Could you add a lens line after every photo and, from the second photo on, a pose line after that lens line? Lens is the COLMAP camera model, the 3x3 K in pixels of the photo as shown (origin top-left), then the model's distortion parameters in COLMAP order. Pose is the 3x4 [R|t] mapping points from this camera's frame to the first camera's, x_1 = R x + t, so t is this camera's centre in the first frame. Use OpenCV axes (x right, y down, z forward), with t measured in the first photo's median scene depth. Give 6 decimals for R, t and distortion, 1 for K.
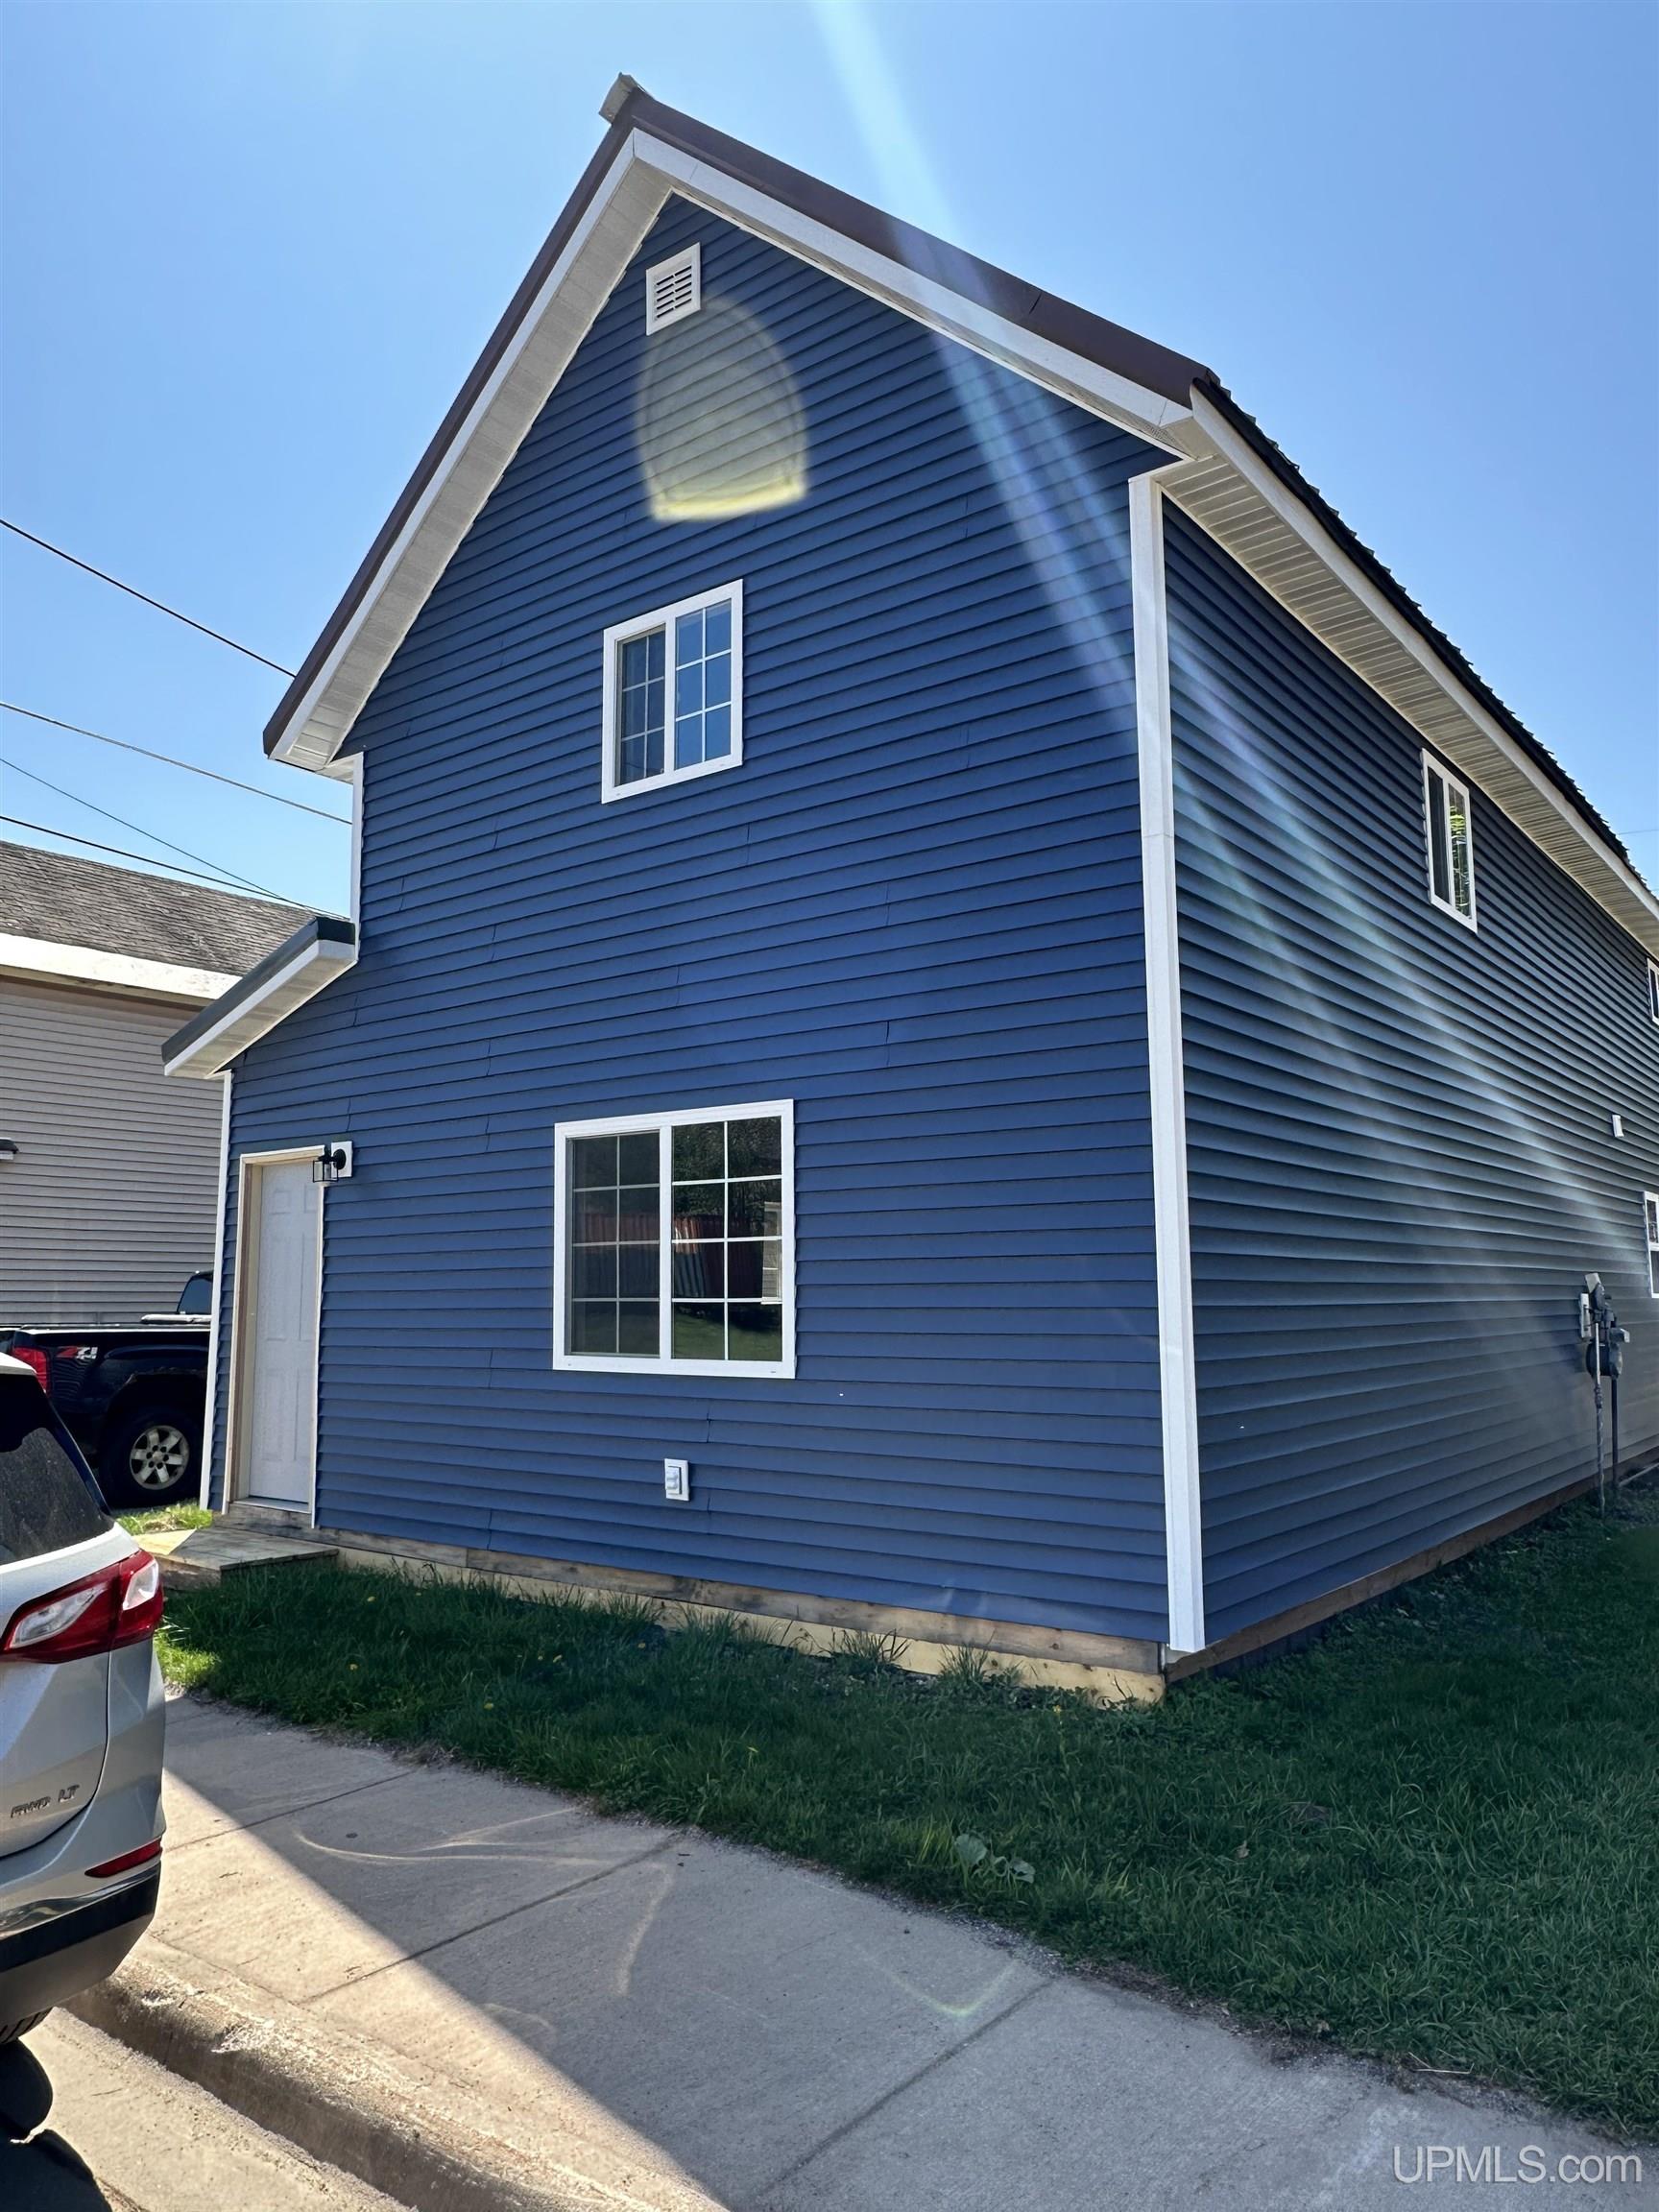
lens RADIAL K [[1511.3, 0, 829.5], [0, 1511.3, 1106.0], [0, 0, 1]] dist [0.001369, 0.000156]
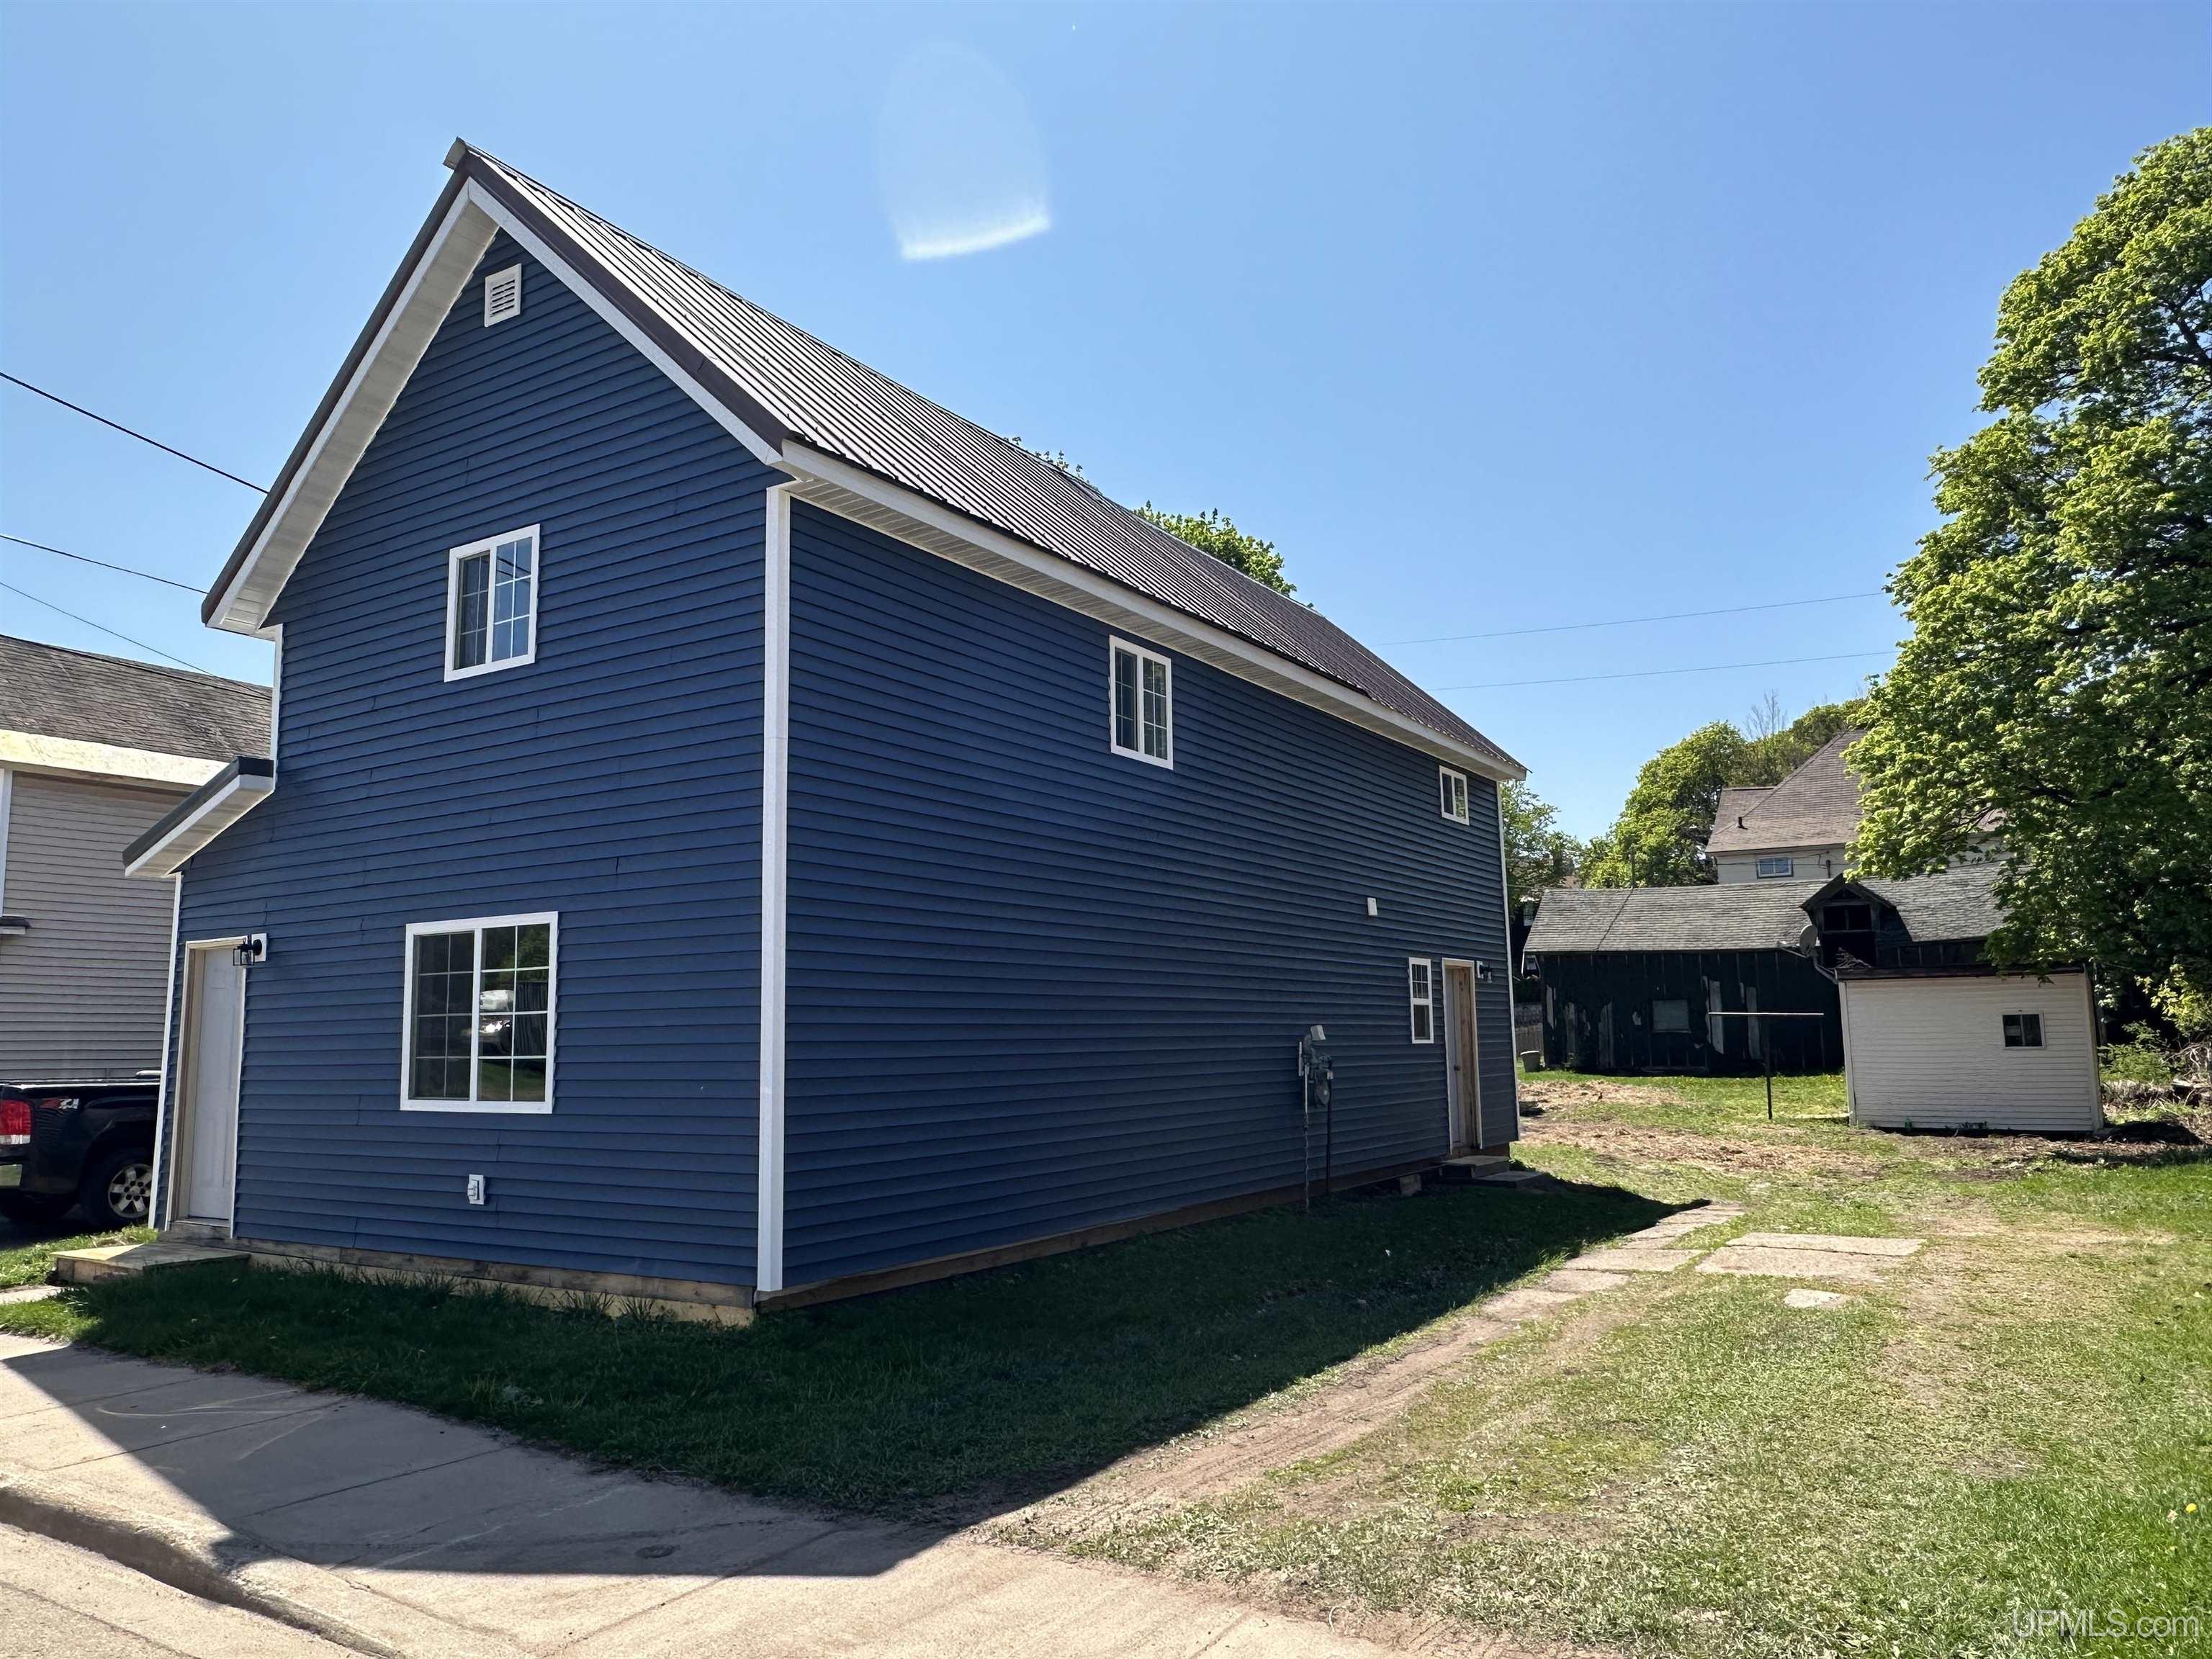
lens RADIAL K [[1511.3, 0, 1100.9], [0, 1511.3, 841.1], [0, 0, 1]] dist [0.001369, 0.000156]
pose [[0.996409, 0.001684, 0.084659, 0.308264], [-0.001199, 0.999983, -0.005779, -0.053548], [-0.084667, 0.005657, 0.996393, -0.365554]]
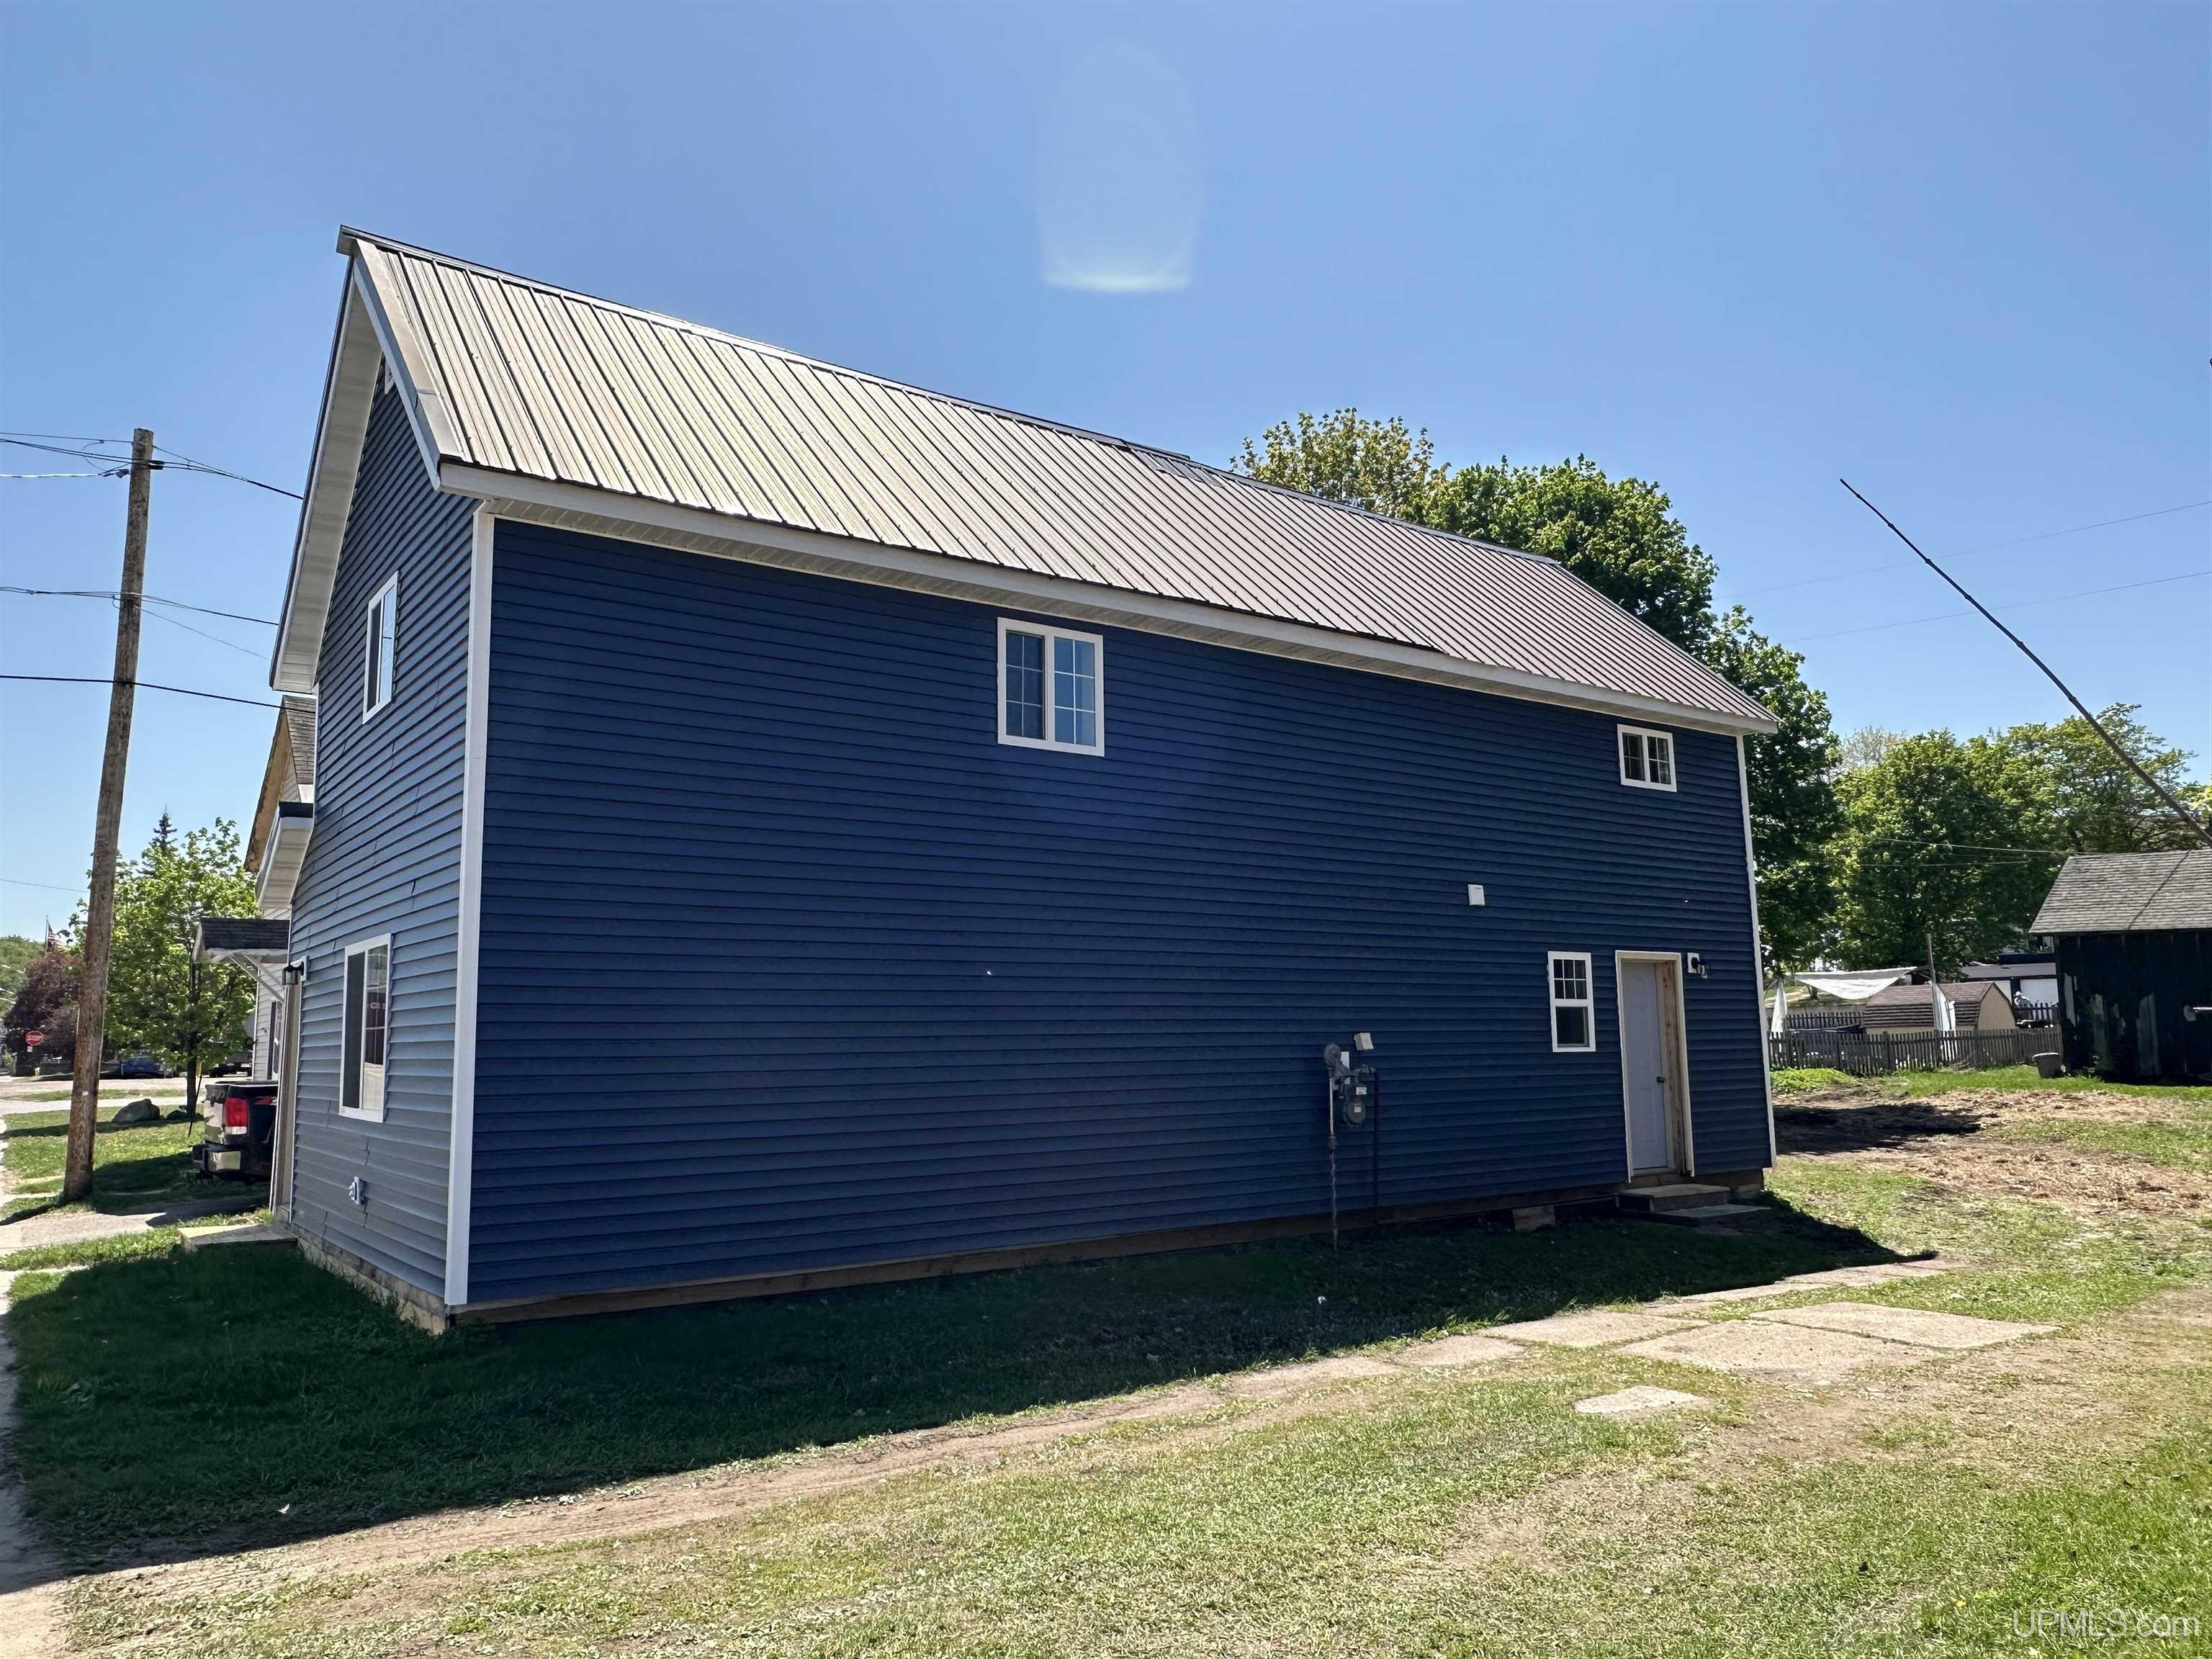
lens RADIAL K [[1514.6, 0, 1103.5], [0, 1514.6, 845.7], [0, 0, 1]] dist [-0.005847, 0.002760]
pose [[0.957485, -0.045763, -0.284830, 0.928062], [0.045426, 0.998937, -0.007794, -0.040280], [0.284884, -0.005476, 0.958546, -0.183691]]
